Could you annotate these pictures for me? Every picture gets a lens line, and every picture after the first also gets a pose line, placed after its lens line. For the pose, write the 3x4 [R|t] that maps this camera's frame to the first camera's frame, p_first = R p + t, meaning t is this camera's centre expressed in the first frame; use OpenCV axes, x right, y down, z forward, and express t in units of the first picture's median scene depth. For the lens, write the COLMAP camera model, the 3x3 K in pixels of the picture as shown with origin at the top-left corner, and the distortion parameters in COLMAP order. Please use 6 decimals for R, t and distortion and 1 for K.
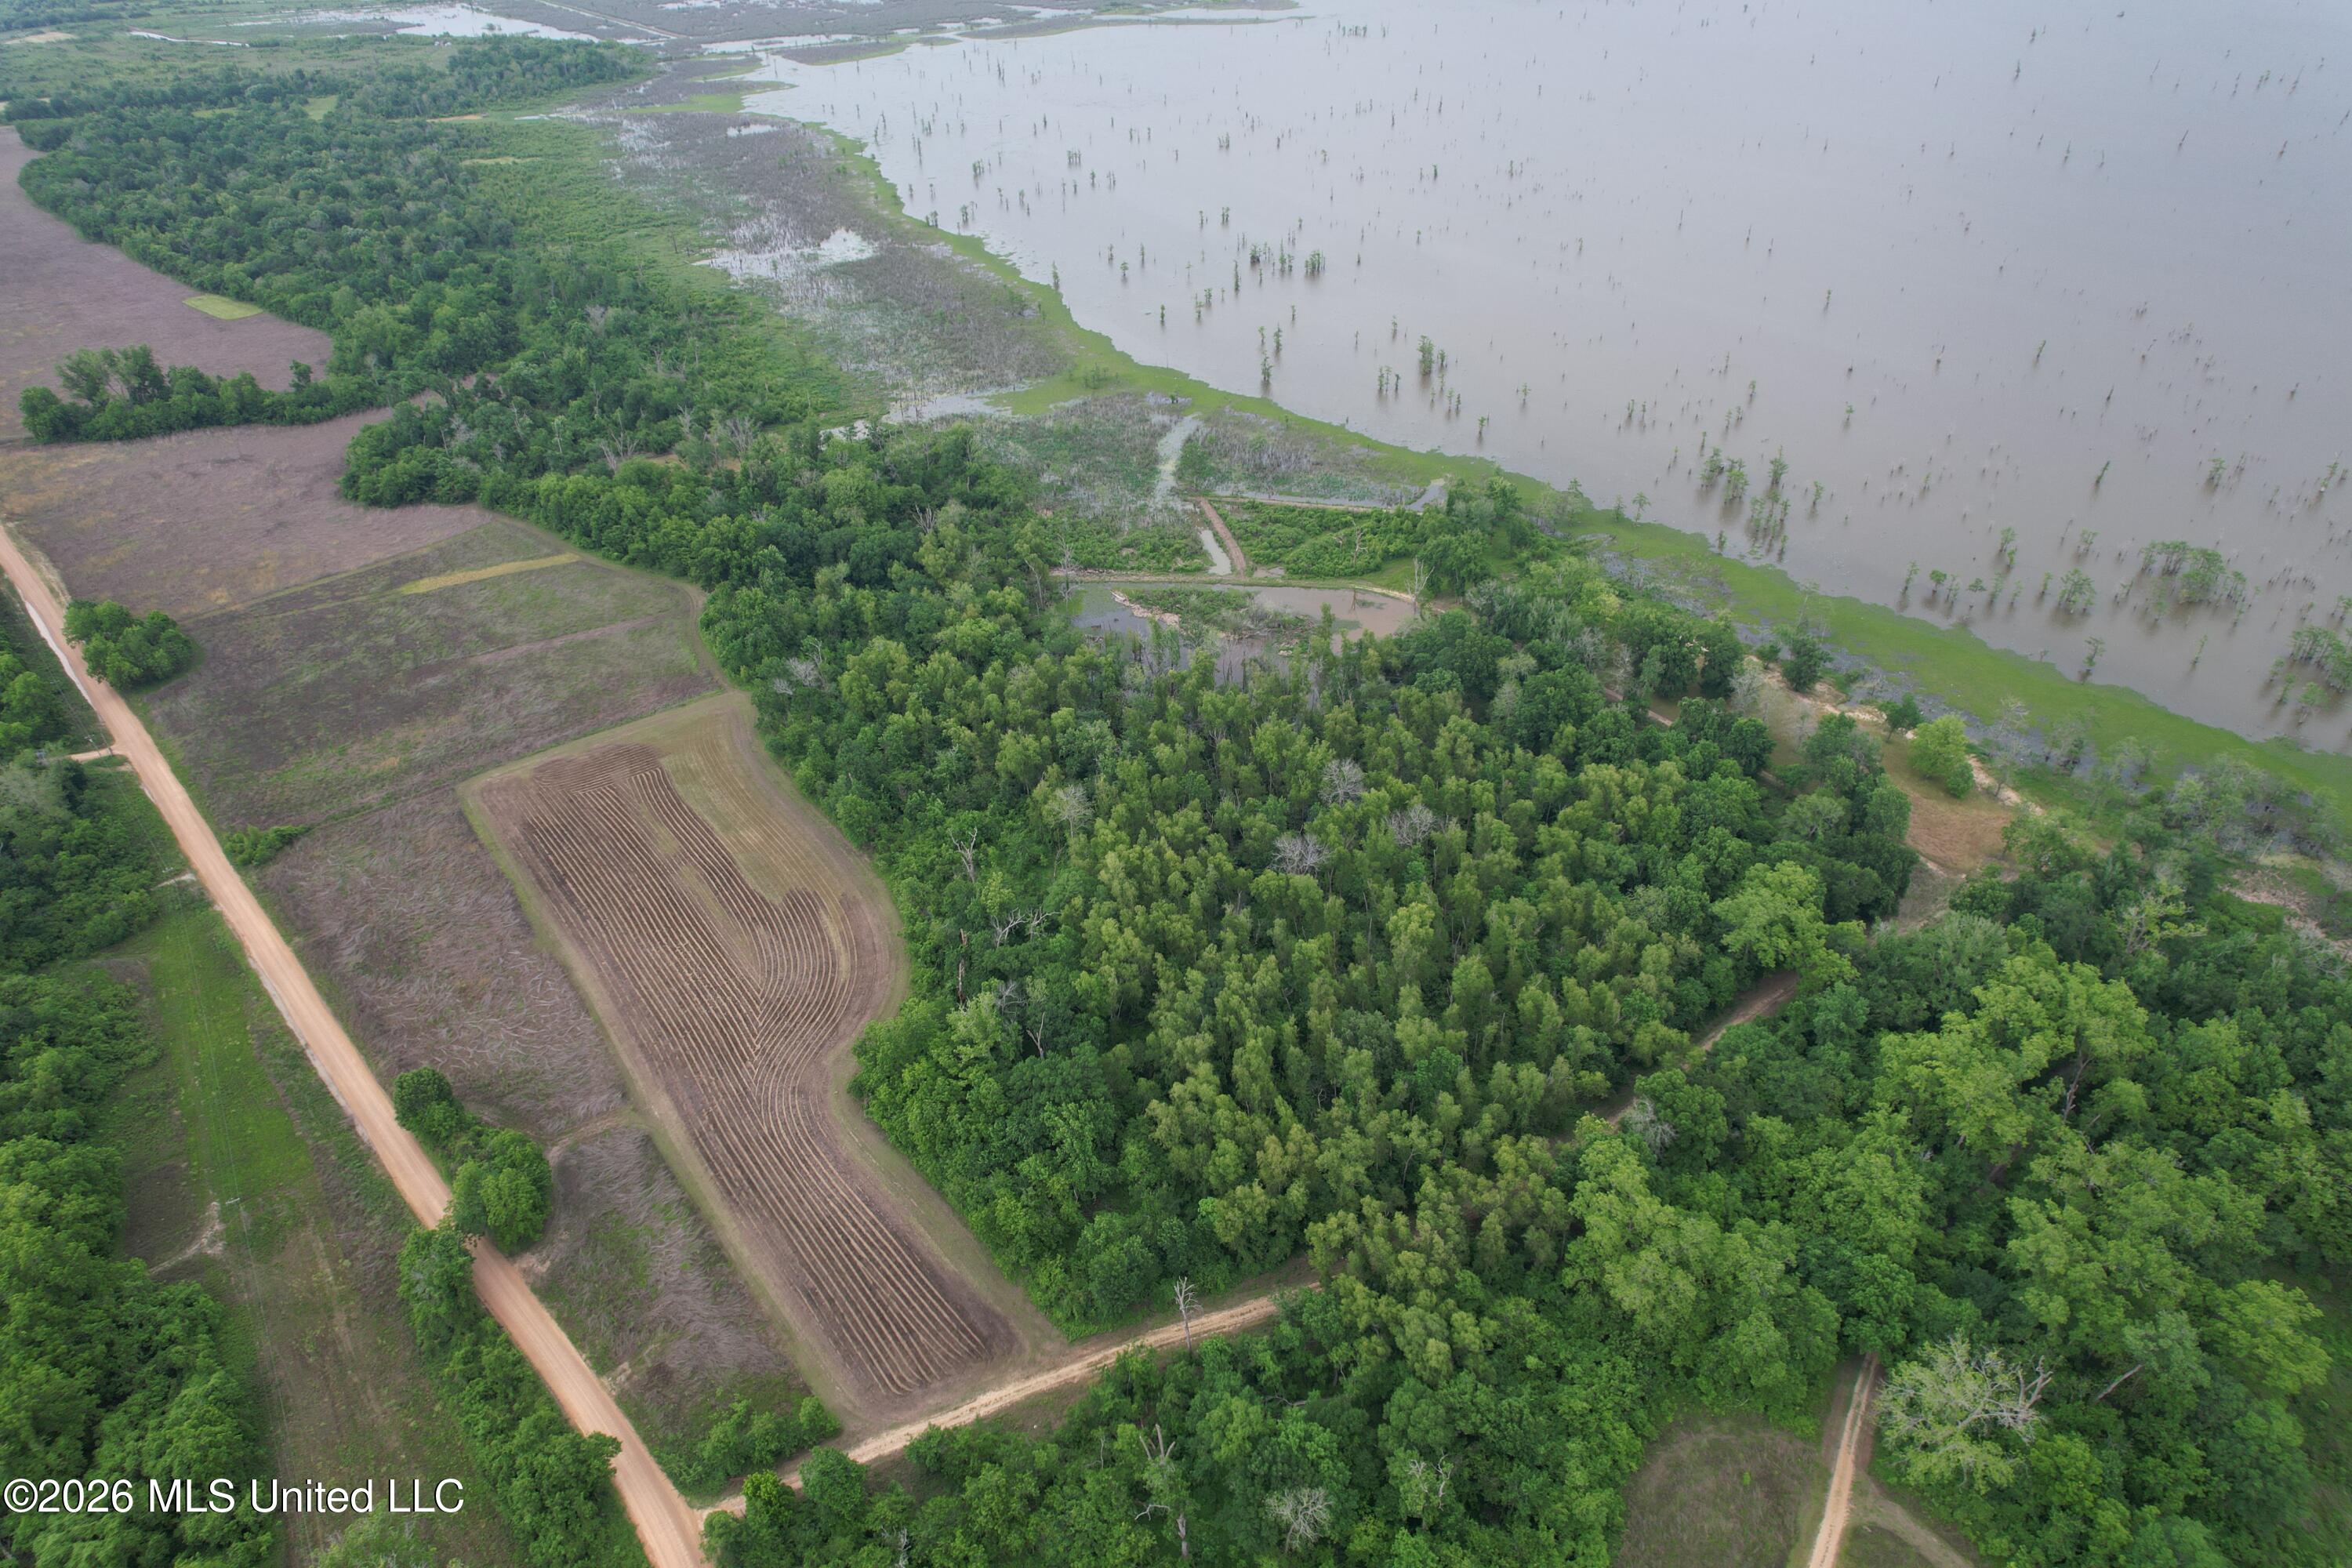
lens RADIAL K [[1503.0, 0, 1172.3], [0, 1503.0, 789.8], [0, 0, 1]] dist [-0.074033, 0.068735]
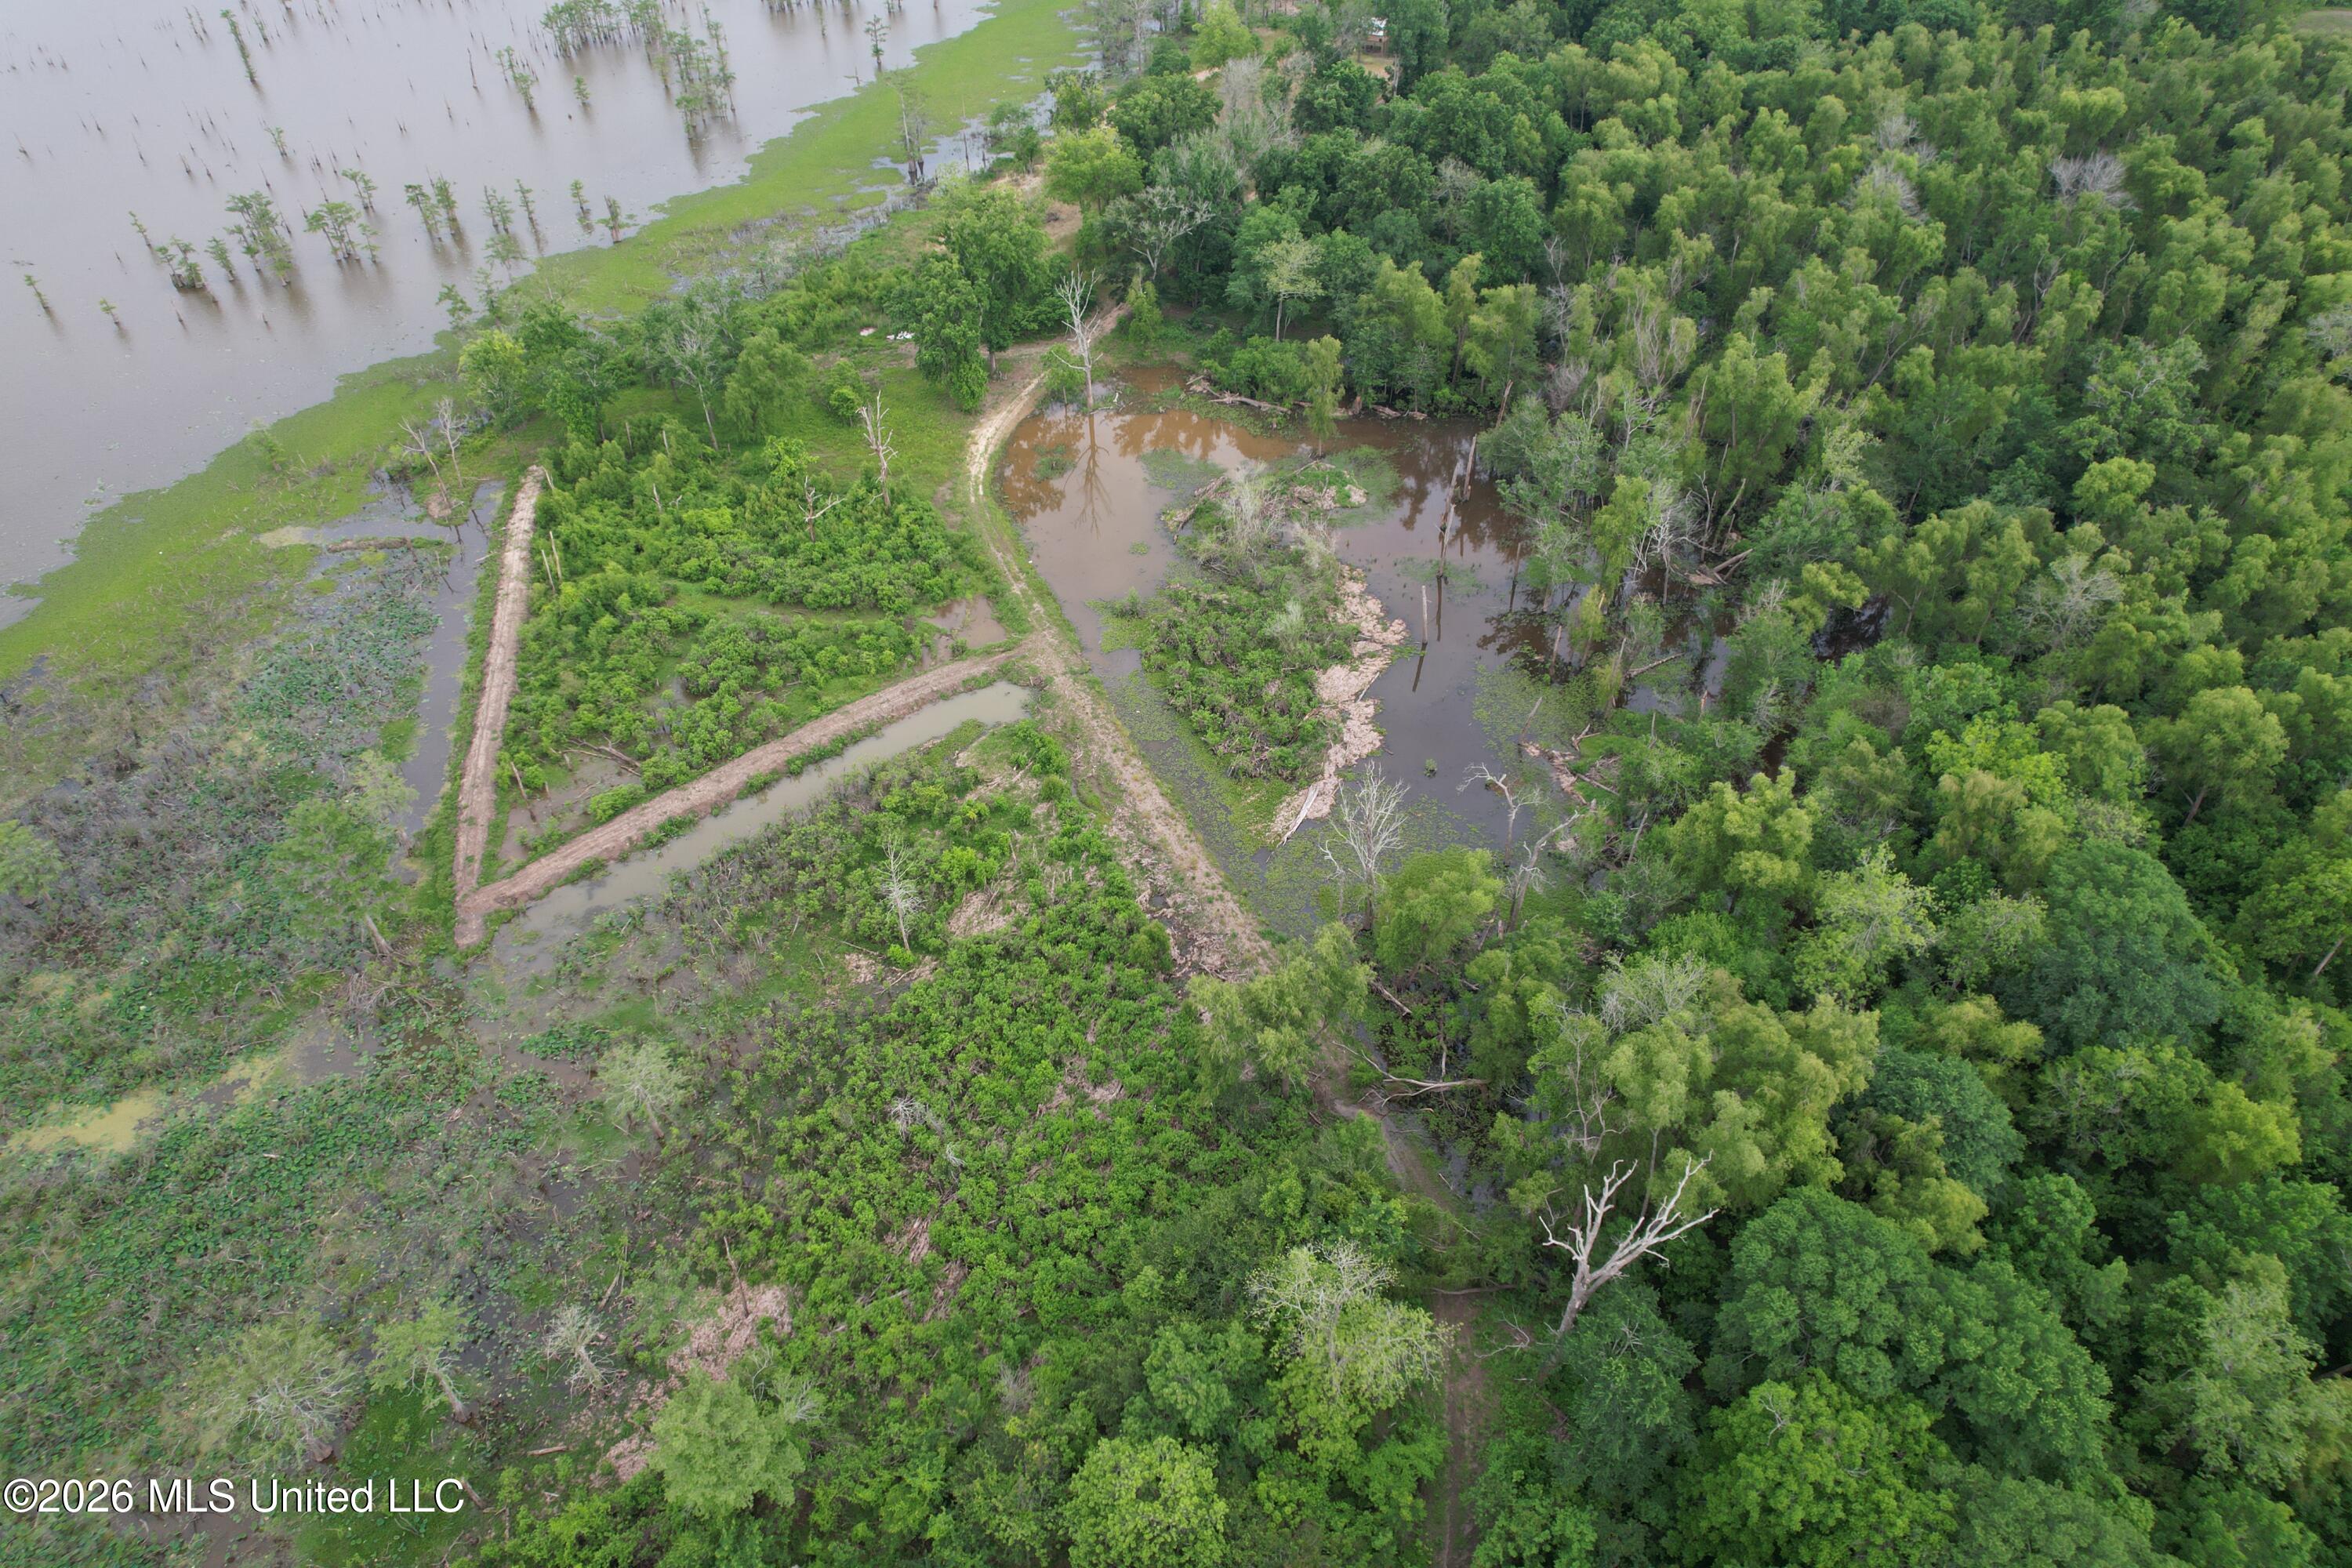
lens RADIAL K [[1503.0, 0, 1175.0], [0, 1503.0, 804.2], [0, 0, 1]] dist [-0.074033, 0.068735]
pose [[-0.452903, -0.572281, 0.683647, -0.300429], [0.532661, 0.441216, 0.722219, -0.470493], [-0.714948, 0.691247, 0.105004, 1.247453]]
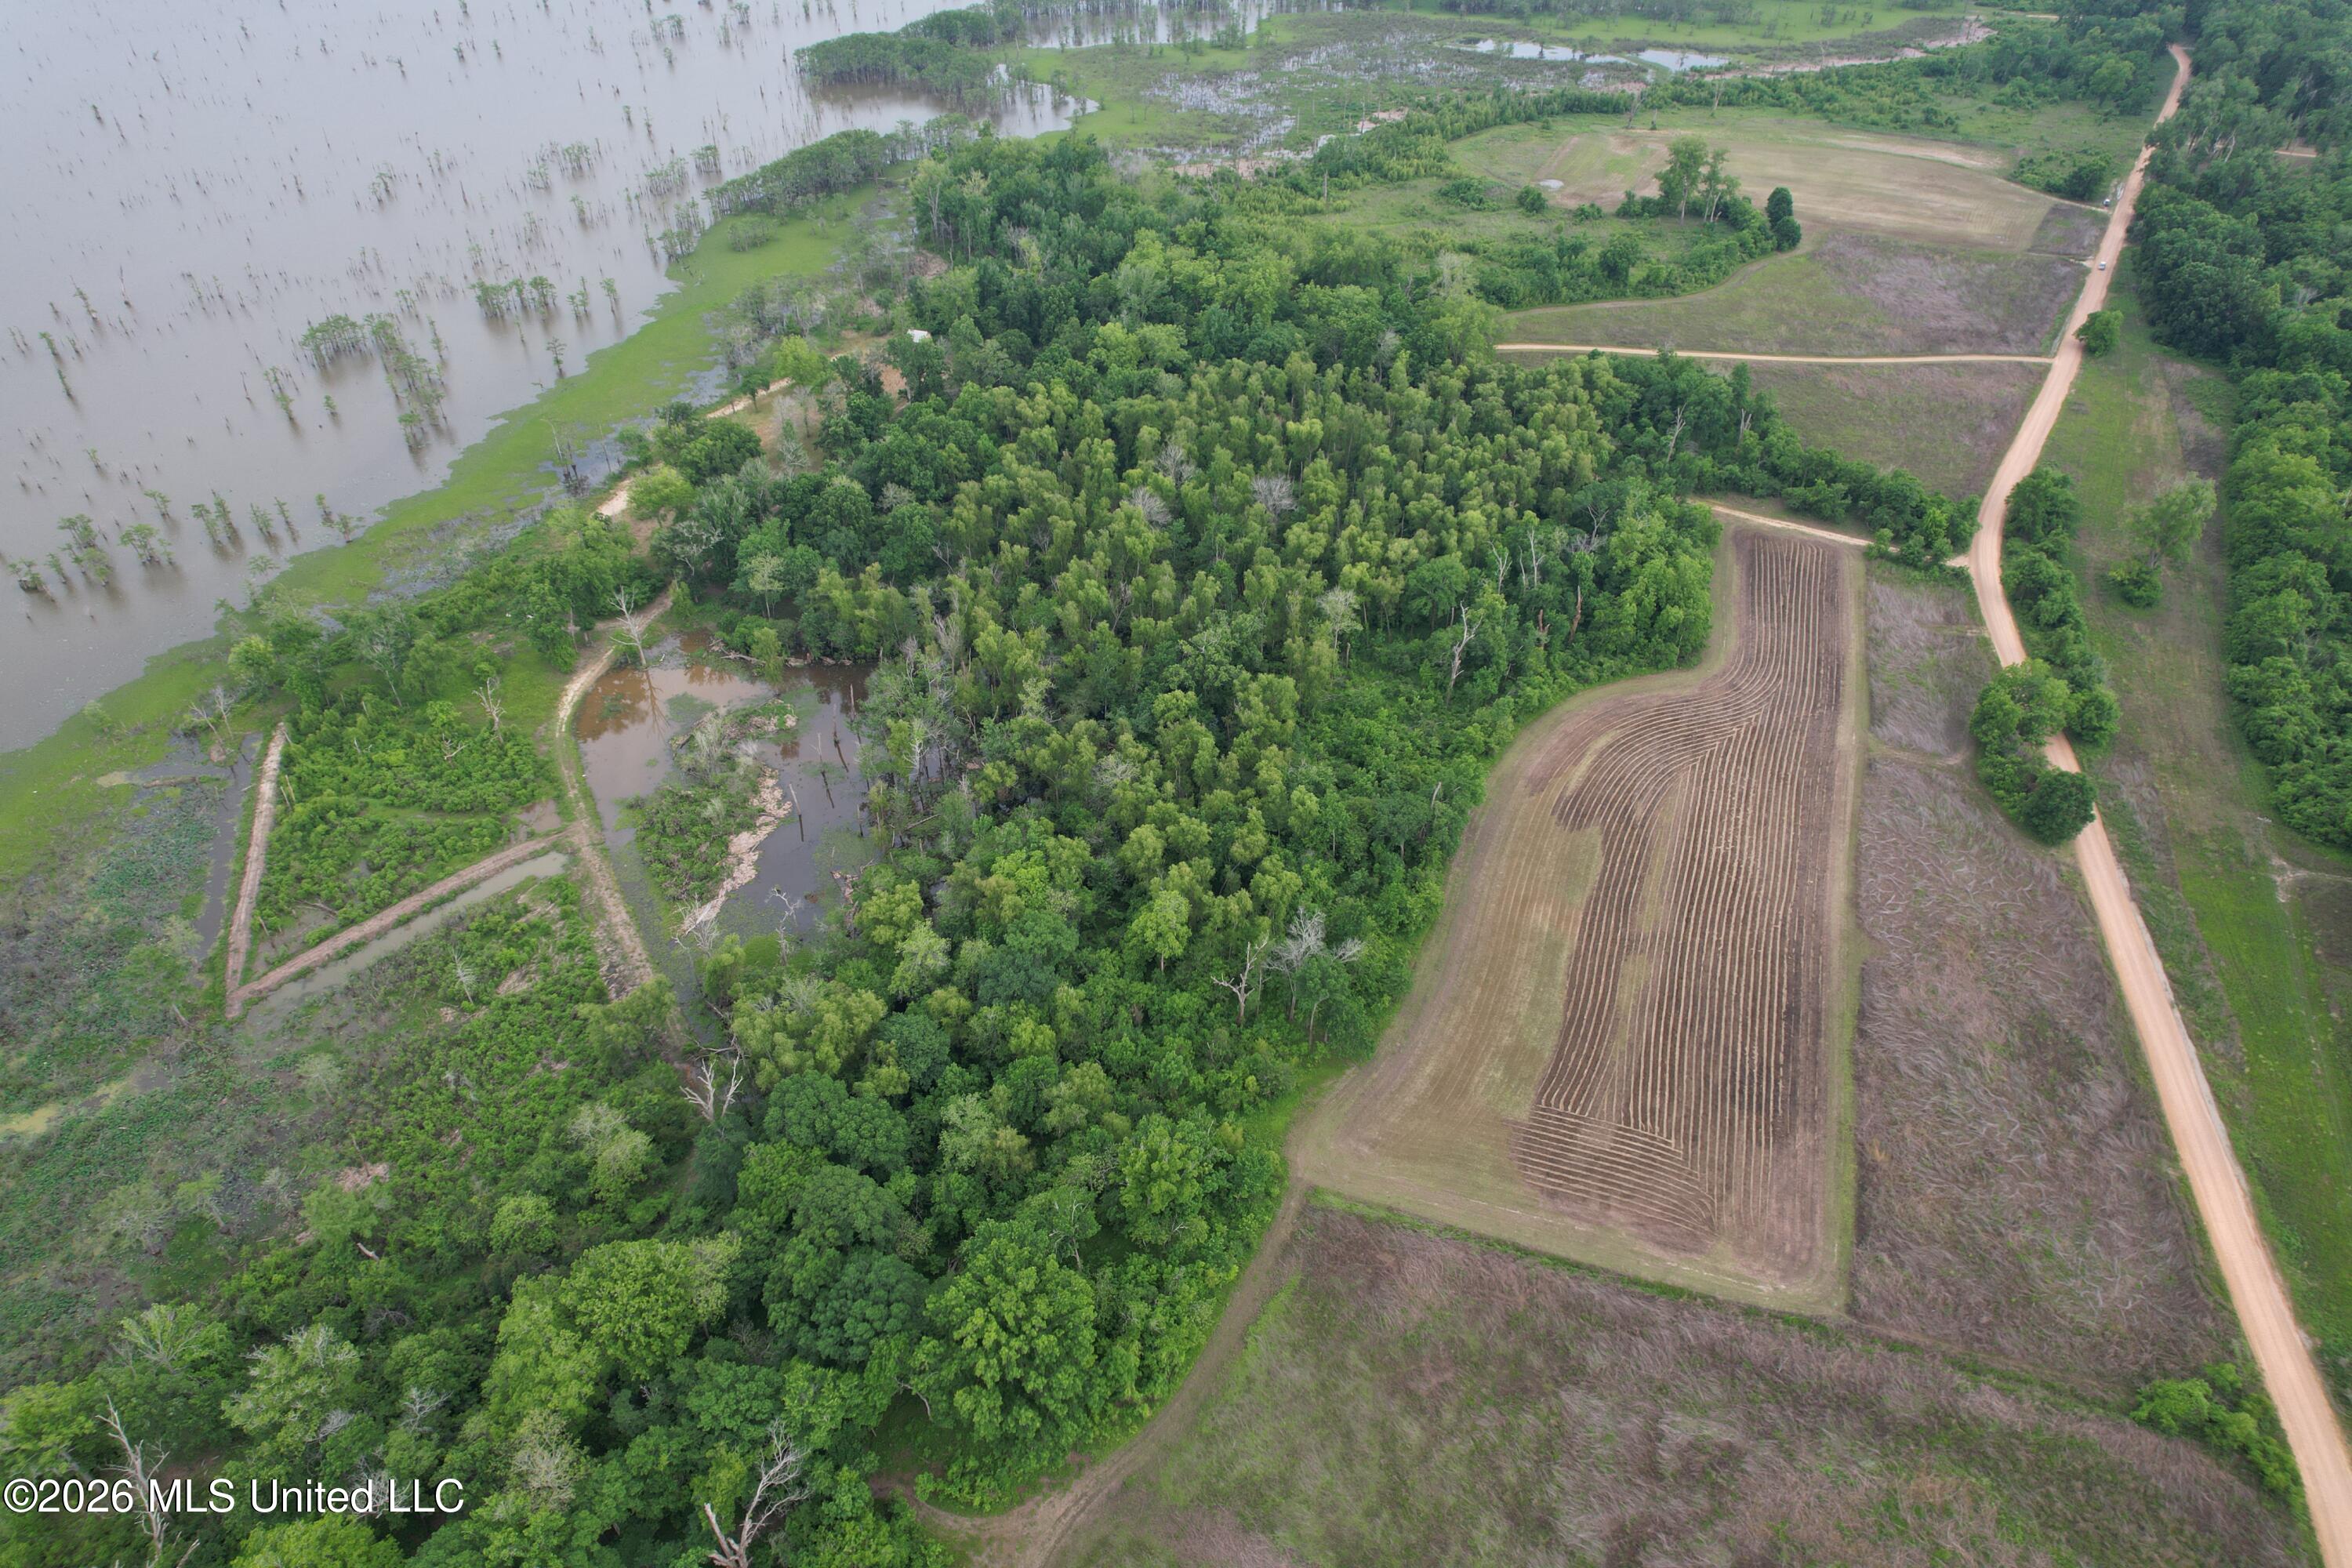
lens RADIAL K [[1503.0, 0, 1175.4], [0, 1503.0, 799.7], [0, 0, 1]] dist [-0.074033, 0.068735]
pose [[-0.547896, -0.503714, 0.667894, -0.636691], [0.491400, 0.452336, 0.744256, -0.623160], [-0.677005, 0.735978, -0.000308, 1.064602]]
